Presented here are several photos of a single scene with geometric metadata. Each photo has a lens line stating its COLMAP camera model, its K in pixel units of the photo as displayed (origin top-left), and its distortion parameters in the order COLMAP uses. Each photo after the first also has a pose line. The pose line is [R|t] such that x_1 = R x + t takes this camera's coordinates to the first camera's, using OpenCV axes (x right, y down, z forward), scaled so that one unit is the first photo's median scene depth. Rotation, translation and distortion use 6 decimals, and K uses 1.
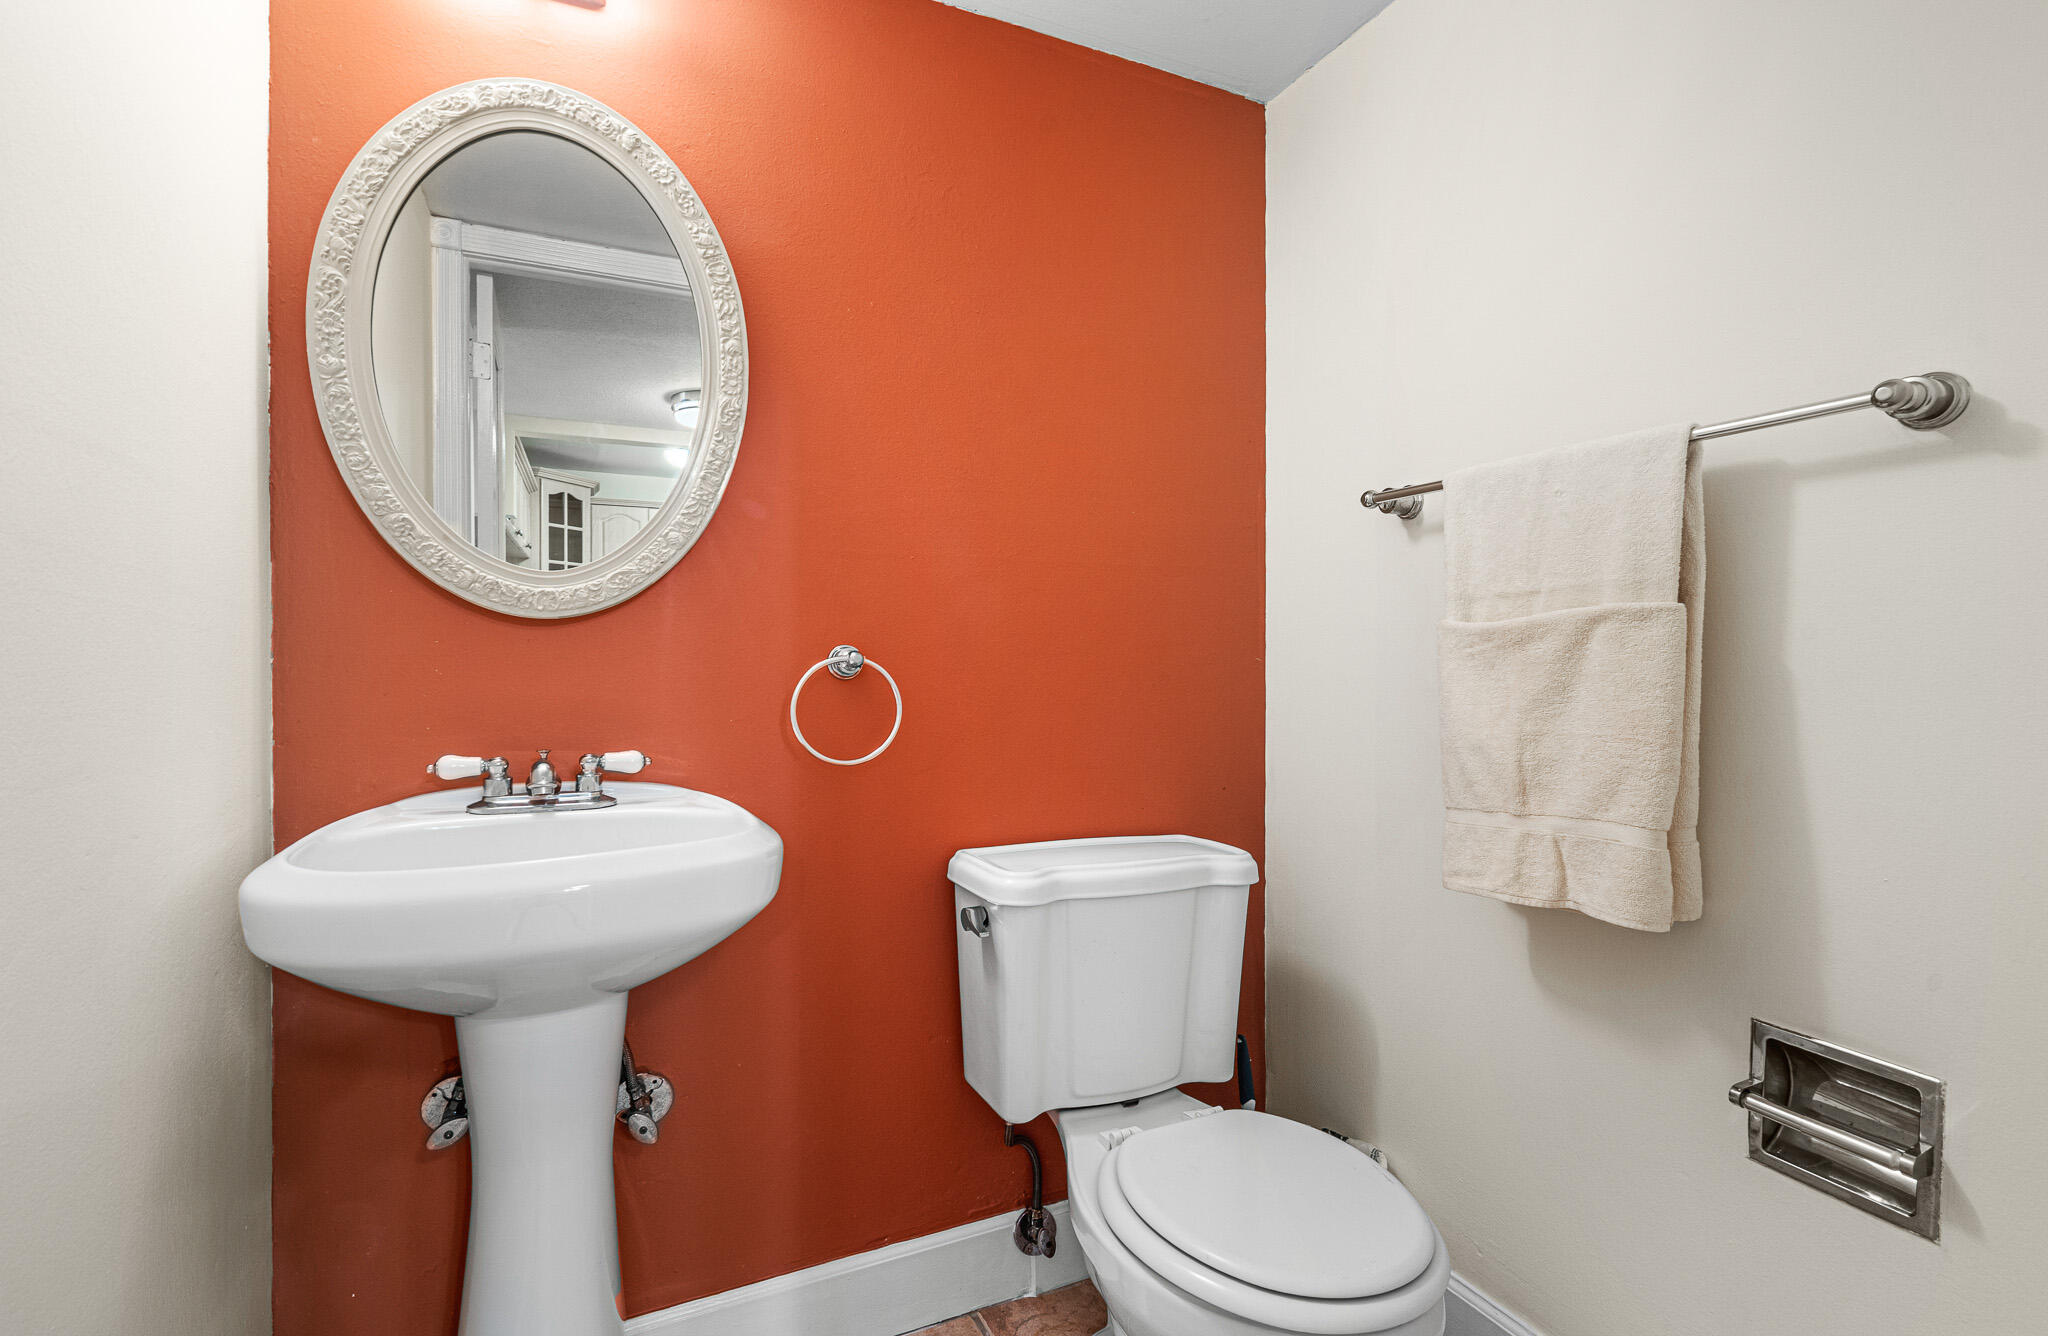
lens RADIAL K [[927.8, 0, 1018.5], [0, 927.8, 672.8], [0, 0, 1]] dist [-0.005157, -0.000038]
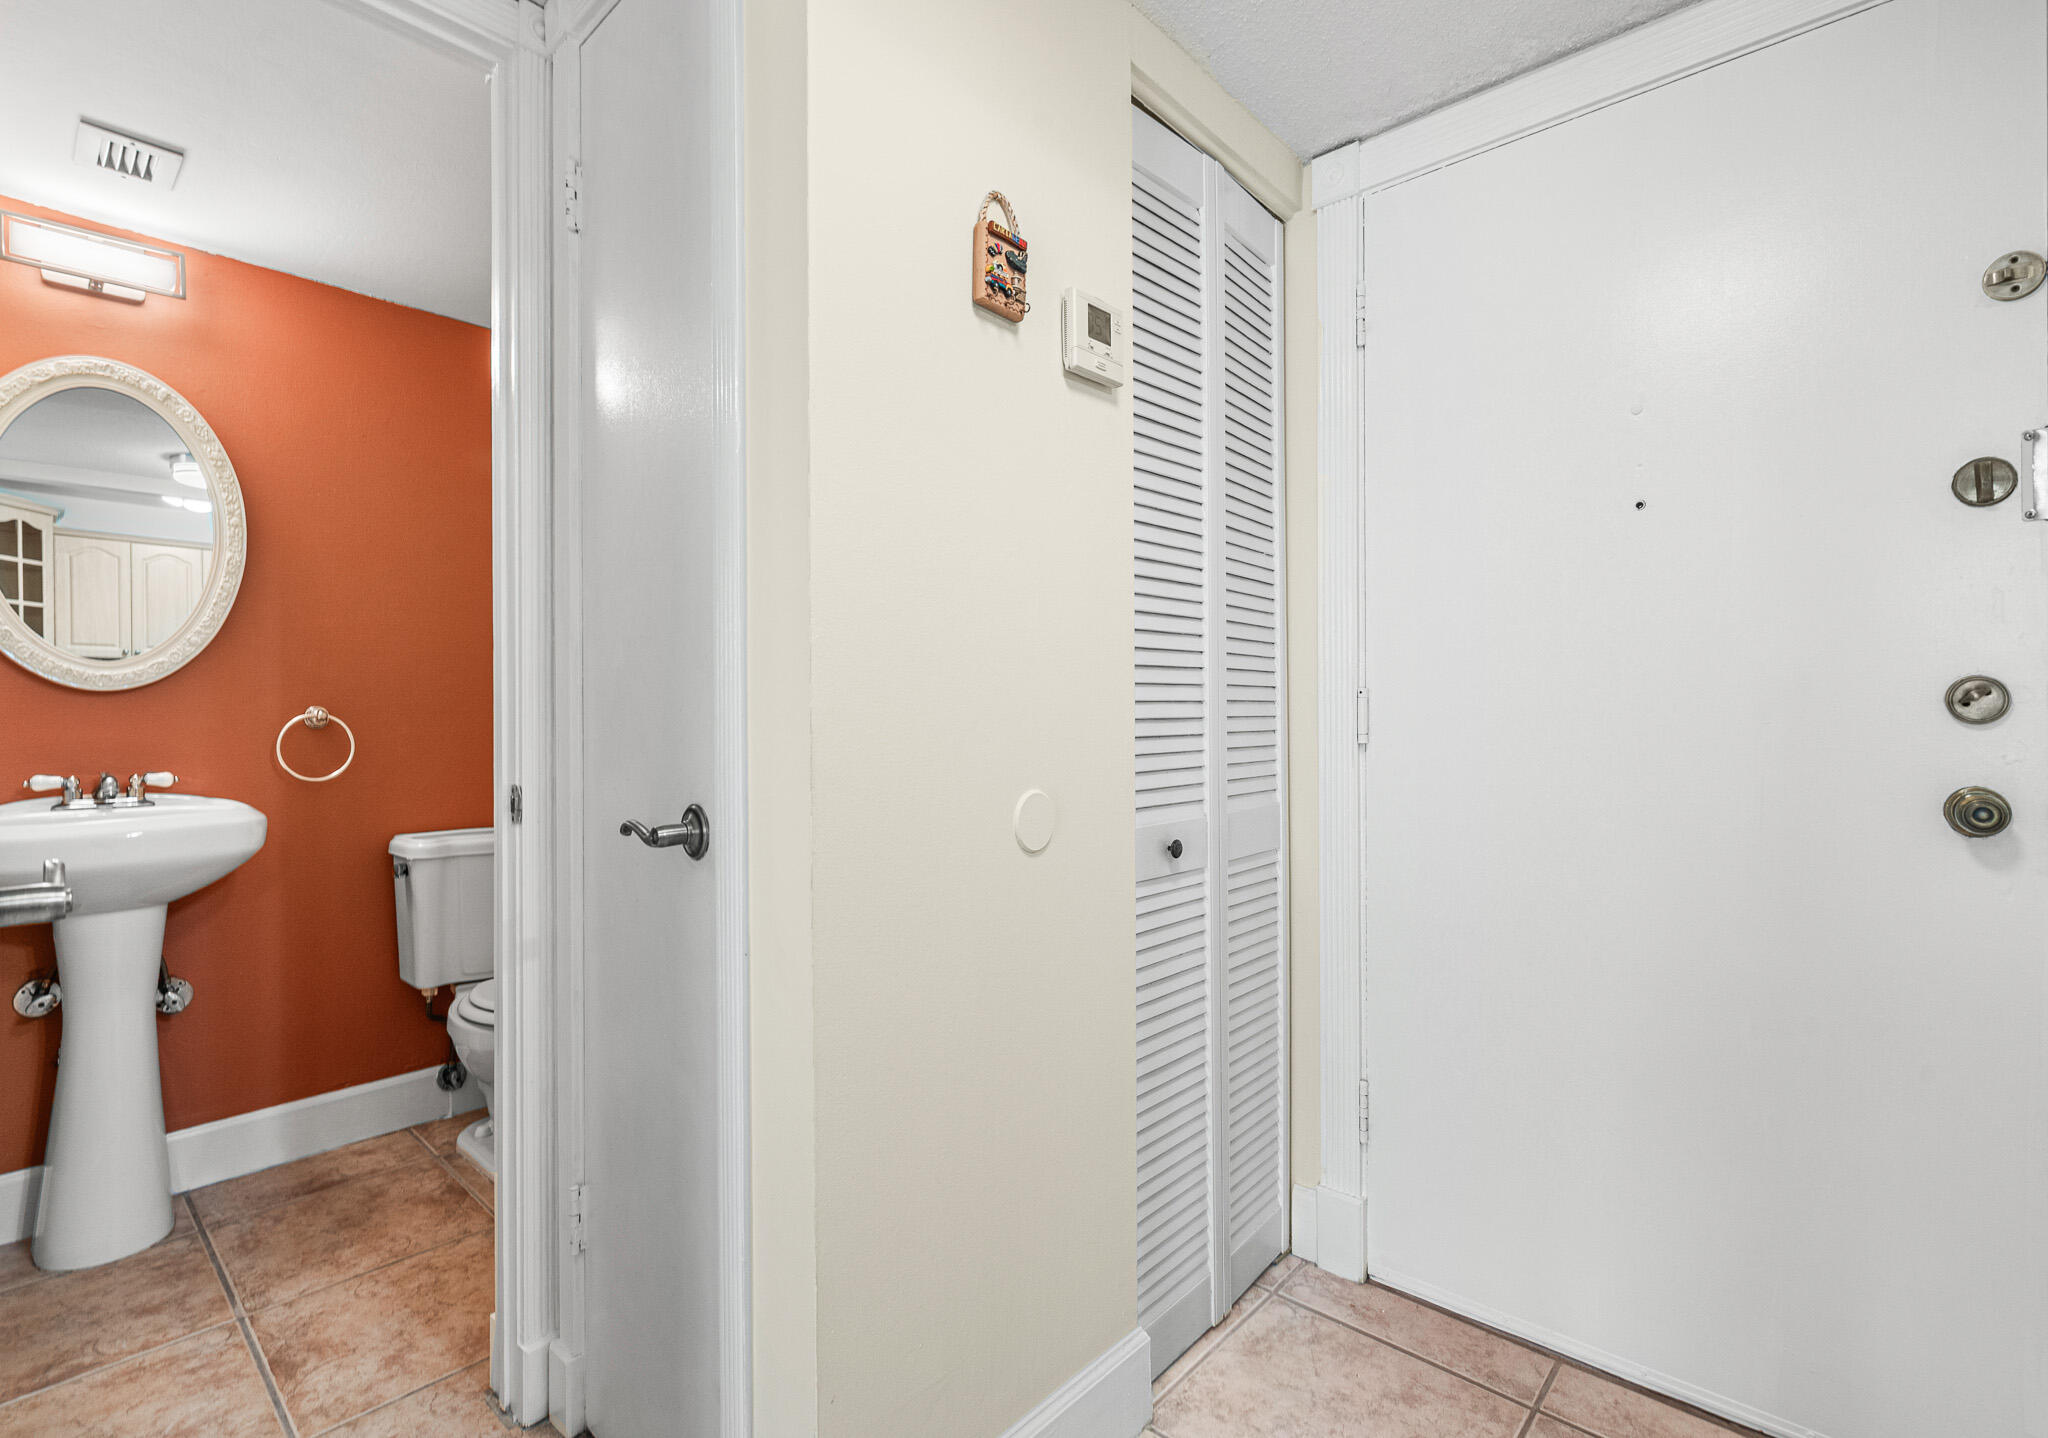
lens RADIAL K [[949.8, 0, 833.9], [0, 949.8, 716.7], [0, 0, 1]] dist [-0.000635, -0.000738]
pose [[0.966538, -0.004925, 0.256475, 0.278162], [0.007639, 0.999925, -0.009589, 0.011000], [-0.256409, 0.011227, 0.966503, -0.876807]]
